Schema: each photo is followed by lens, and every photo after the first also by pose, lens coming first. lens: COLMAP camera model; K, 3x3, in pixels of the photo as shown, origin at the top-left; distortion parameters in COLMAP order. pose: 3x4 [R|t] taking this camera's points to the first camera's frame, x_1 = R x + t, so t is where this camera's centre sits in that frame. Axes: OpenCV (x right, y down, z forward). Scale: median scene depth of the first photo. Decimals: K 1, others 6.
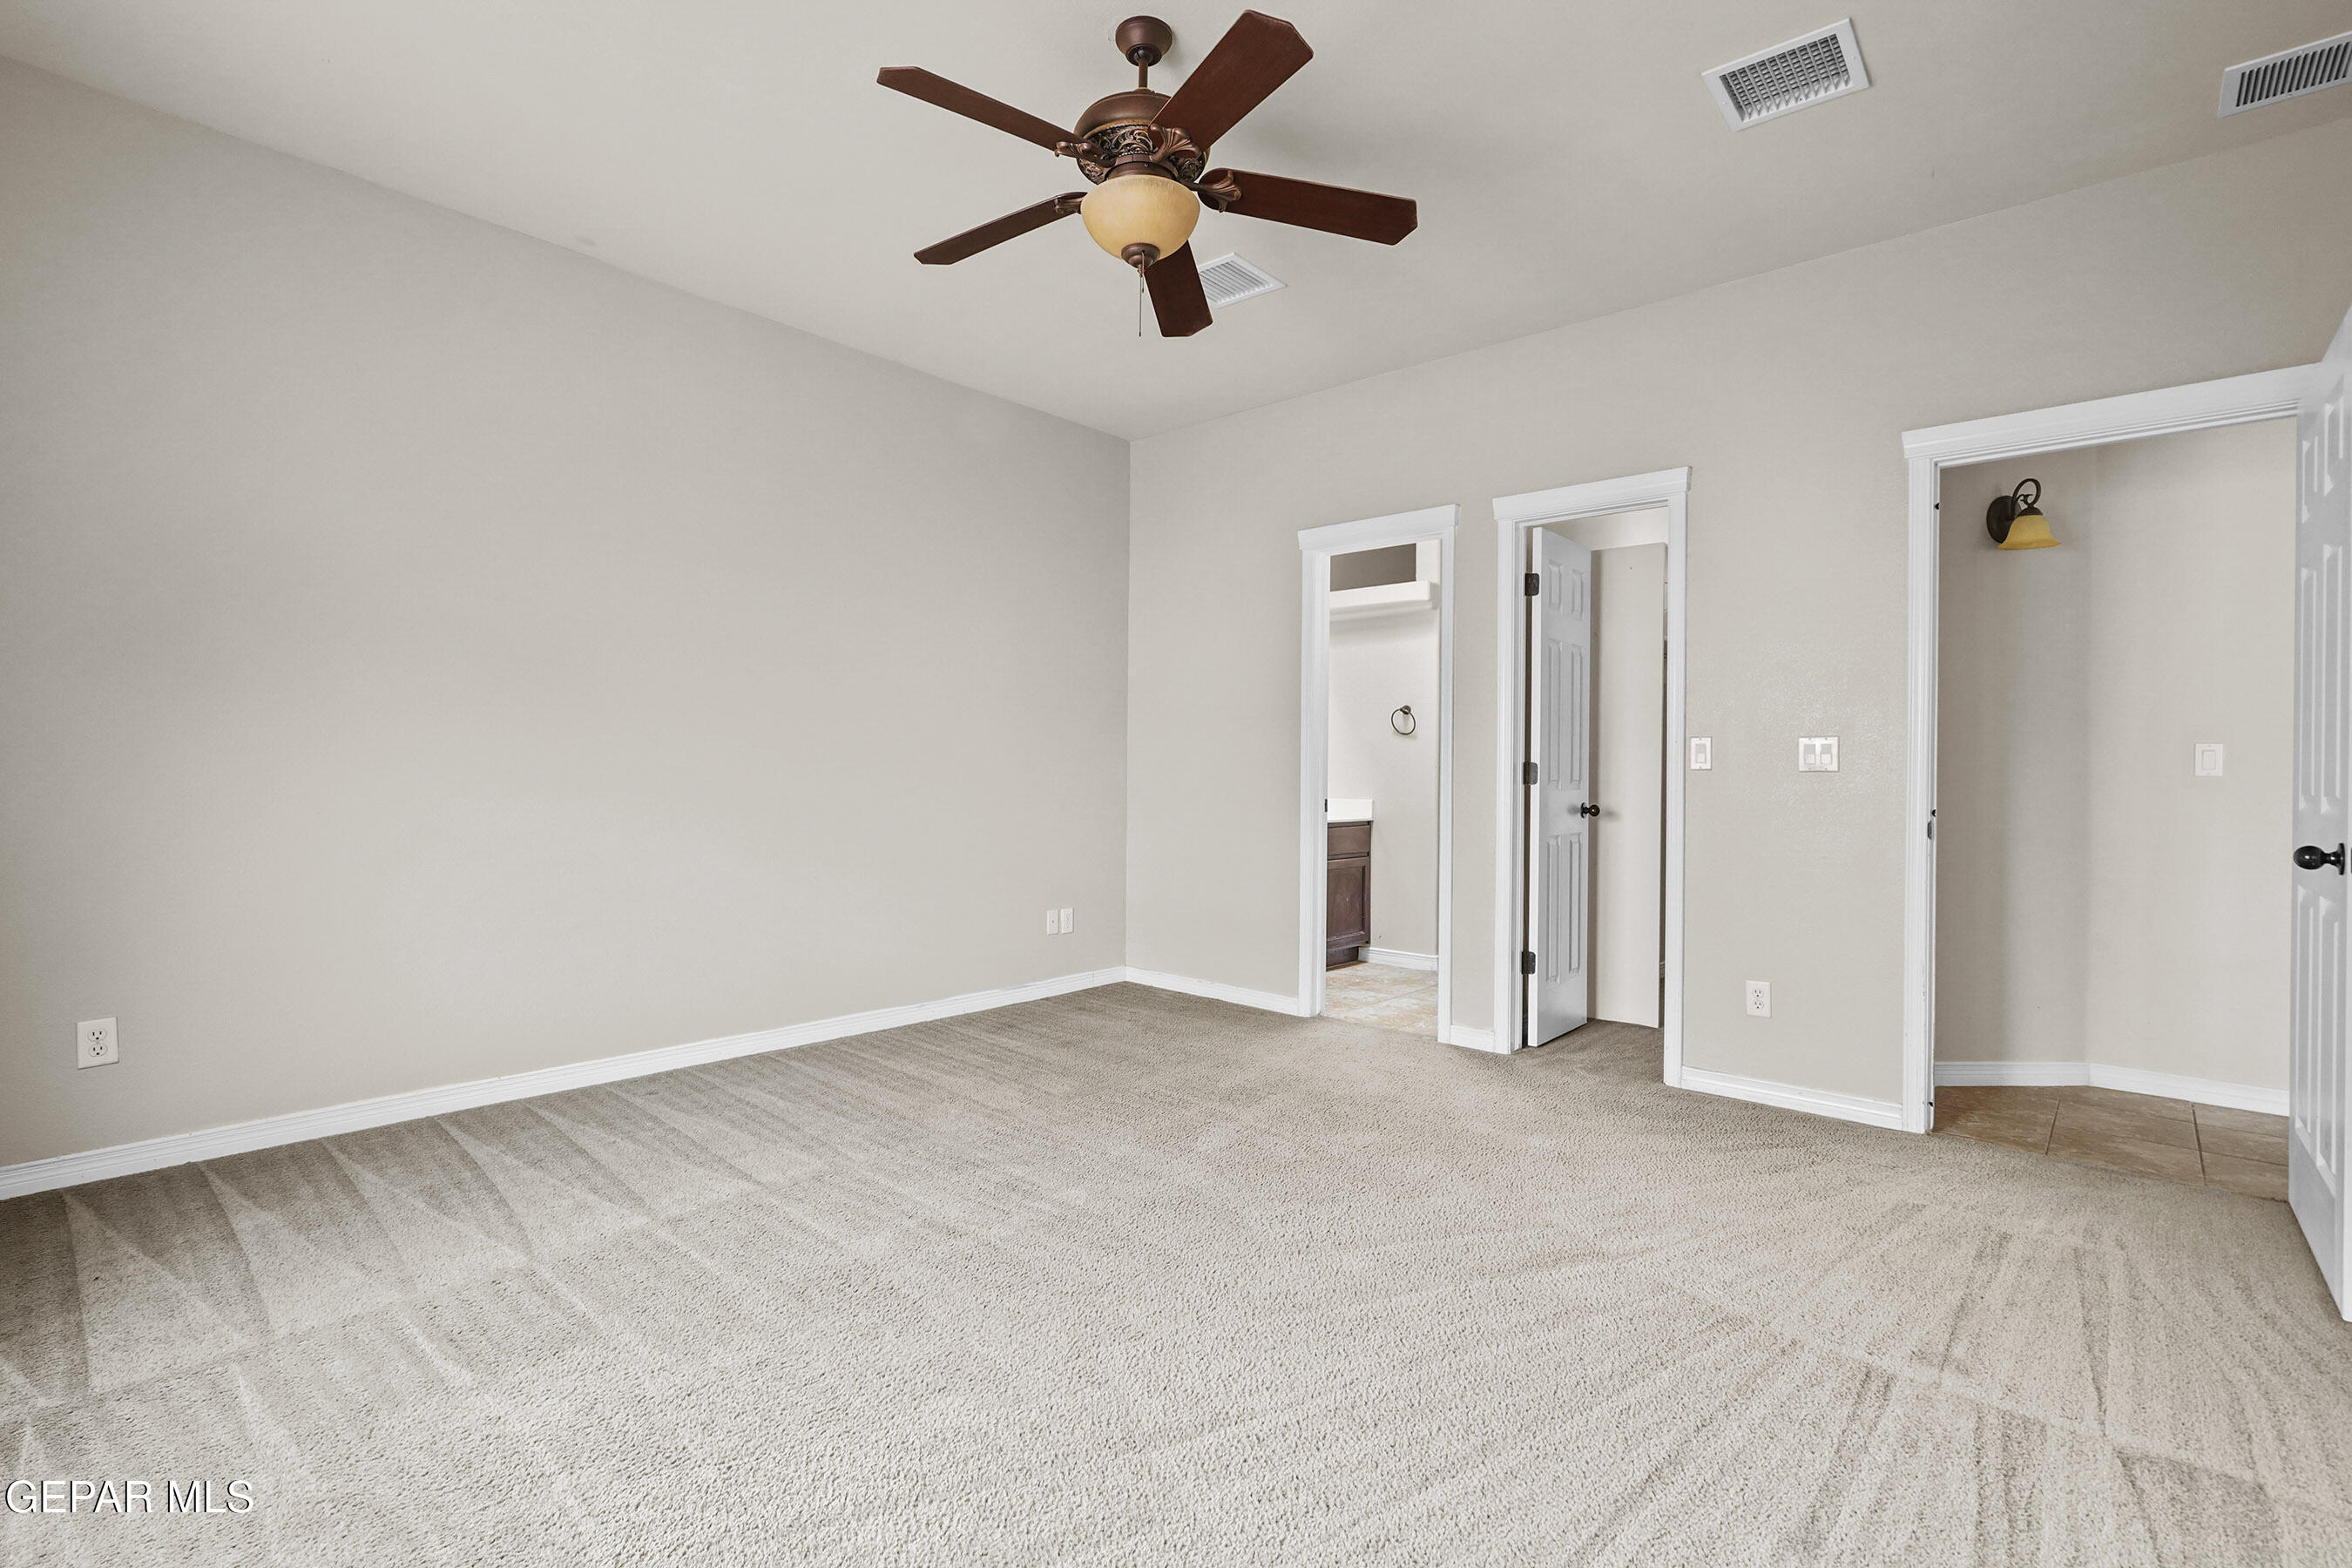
lens RADIAL K [[1079.1, 0, 1178.0], [0, 1079.1, 782.1], [0, 0, 1]] dist [-0.004756, 0.002584]
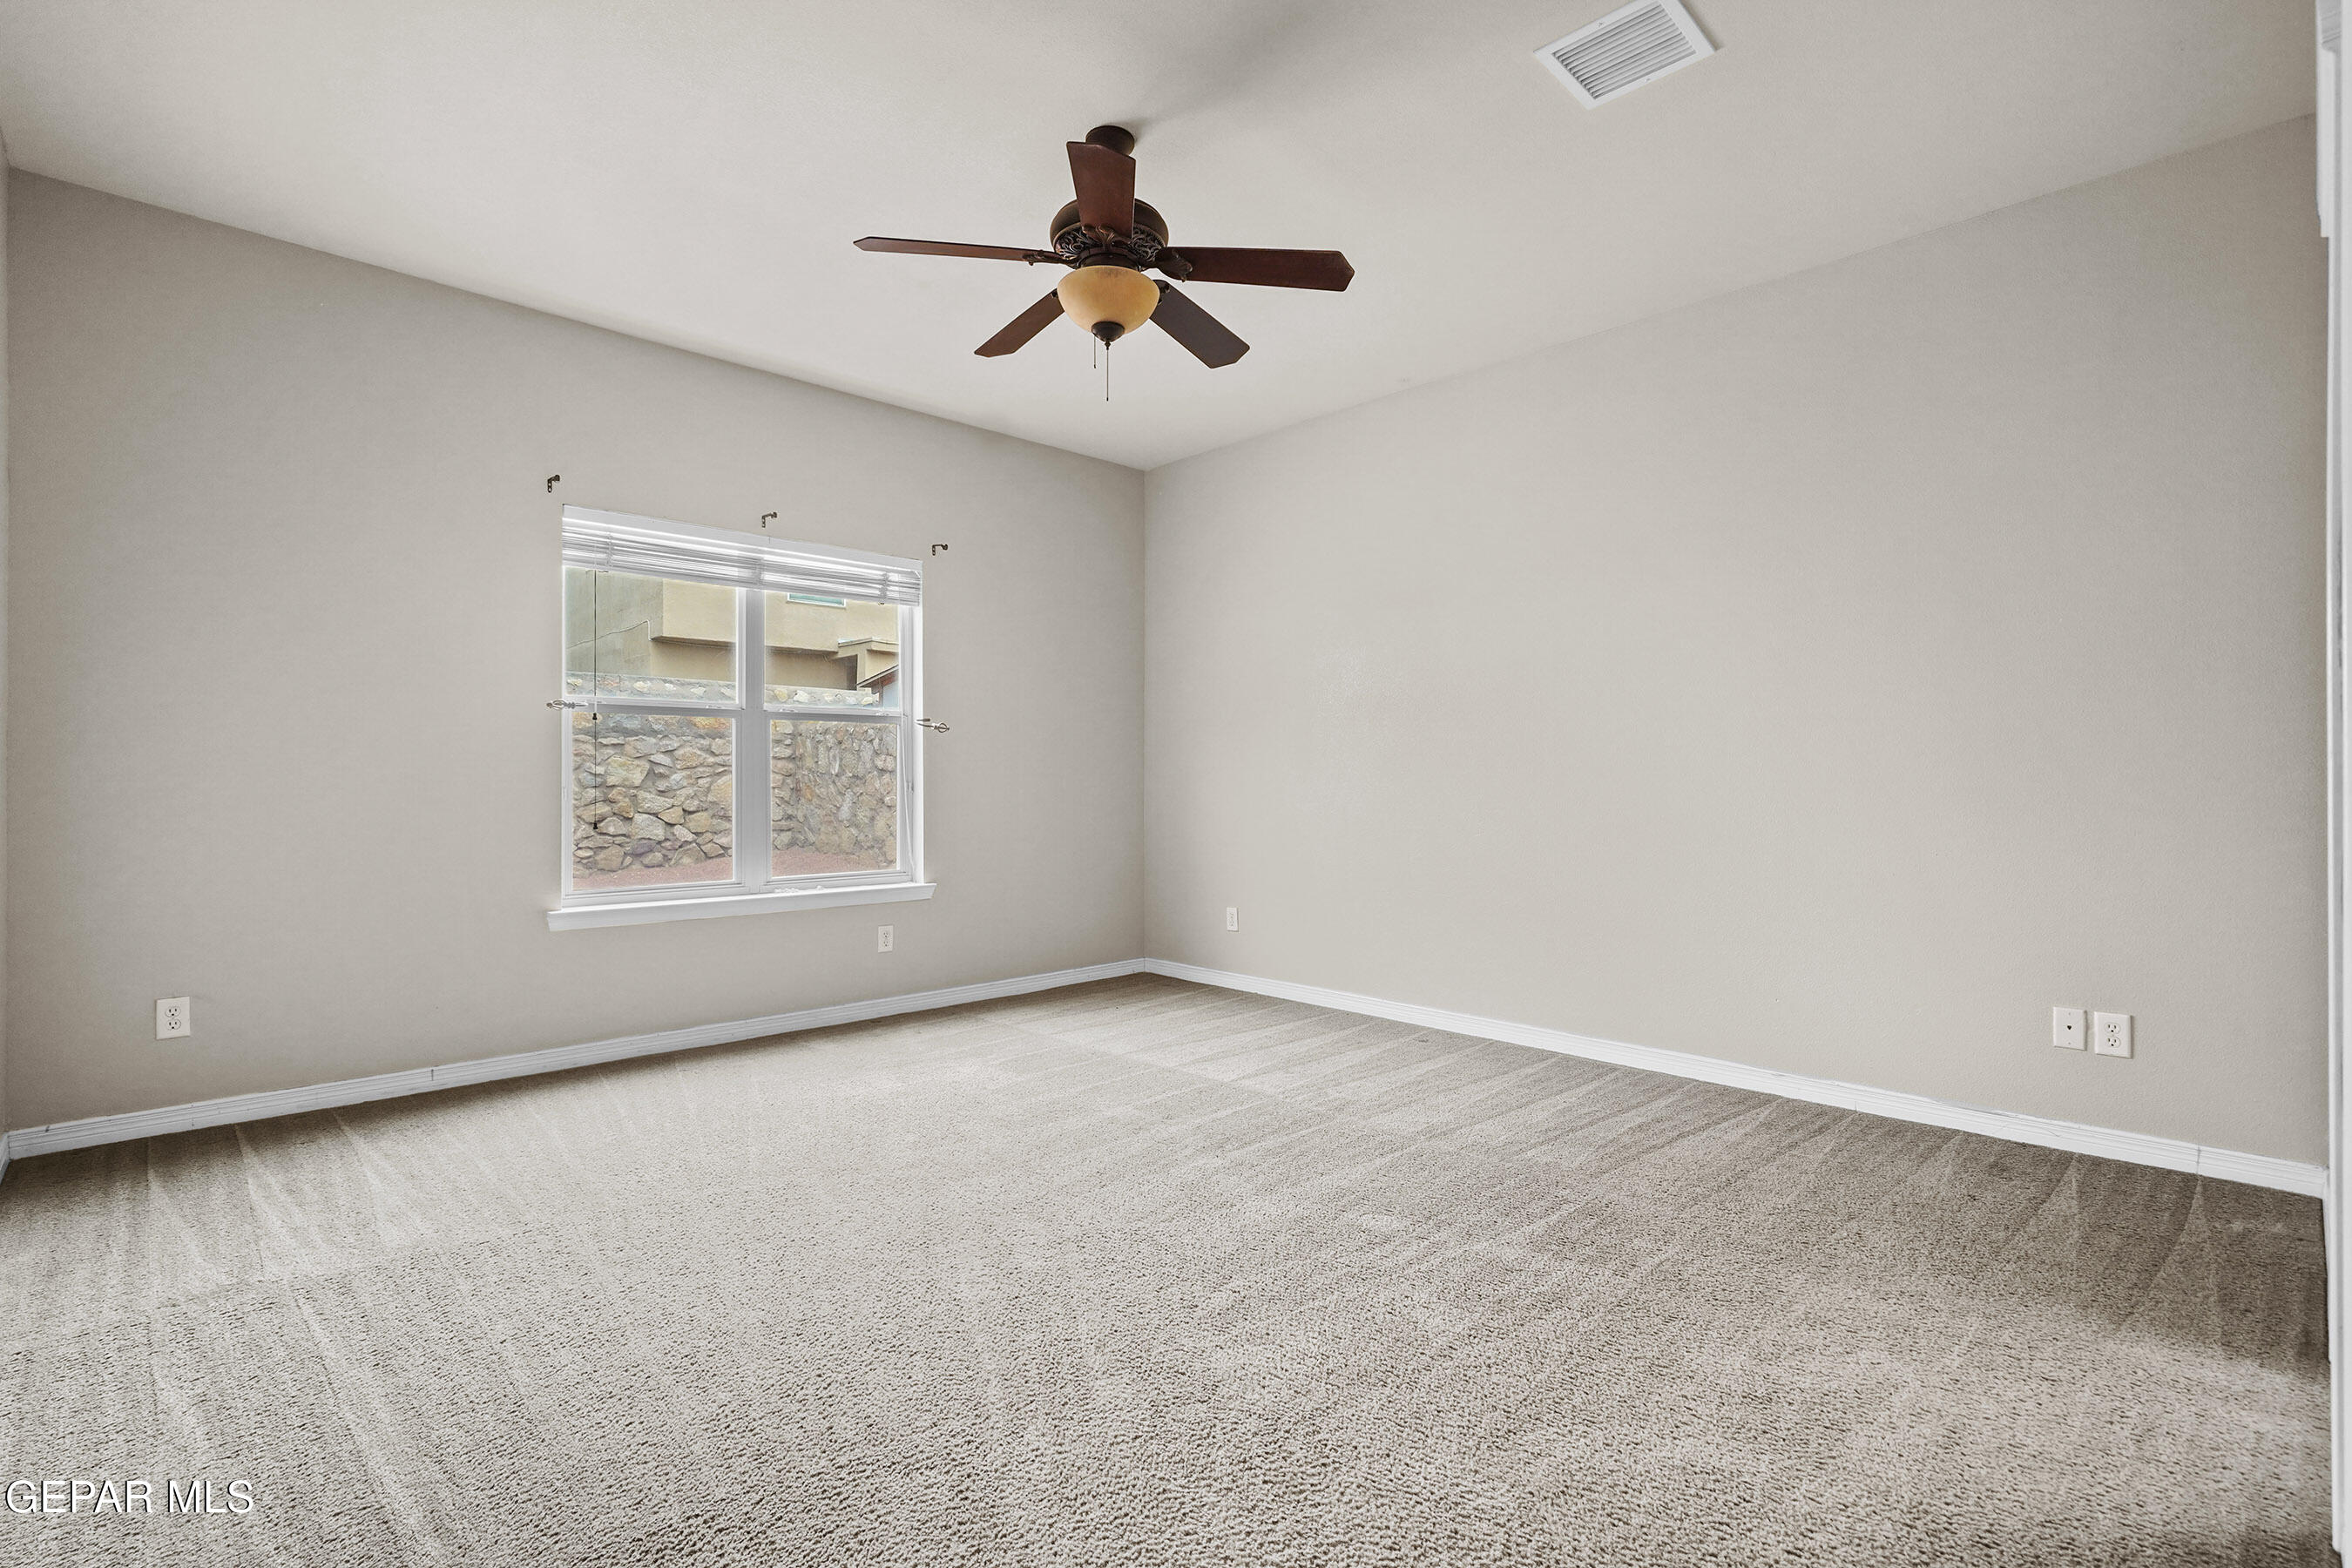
lens RADIAL K [[1079.1, 0, 1174.2], [0, 1079.1, 780.2], [0, 0, 1]] dist [-0.004756, 0.002584]
pose [[-0.079641, -0.005345, -0.996809, 0.923882], [-0.005089, 0.999975, -0.004956, -0.008036], [0.996811, 0.004679, -0.079667, 0.944016]]
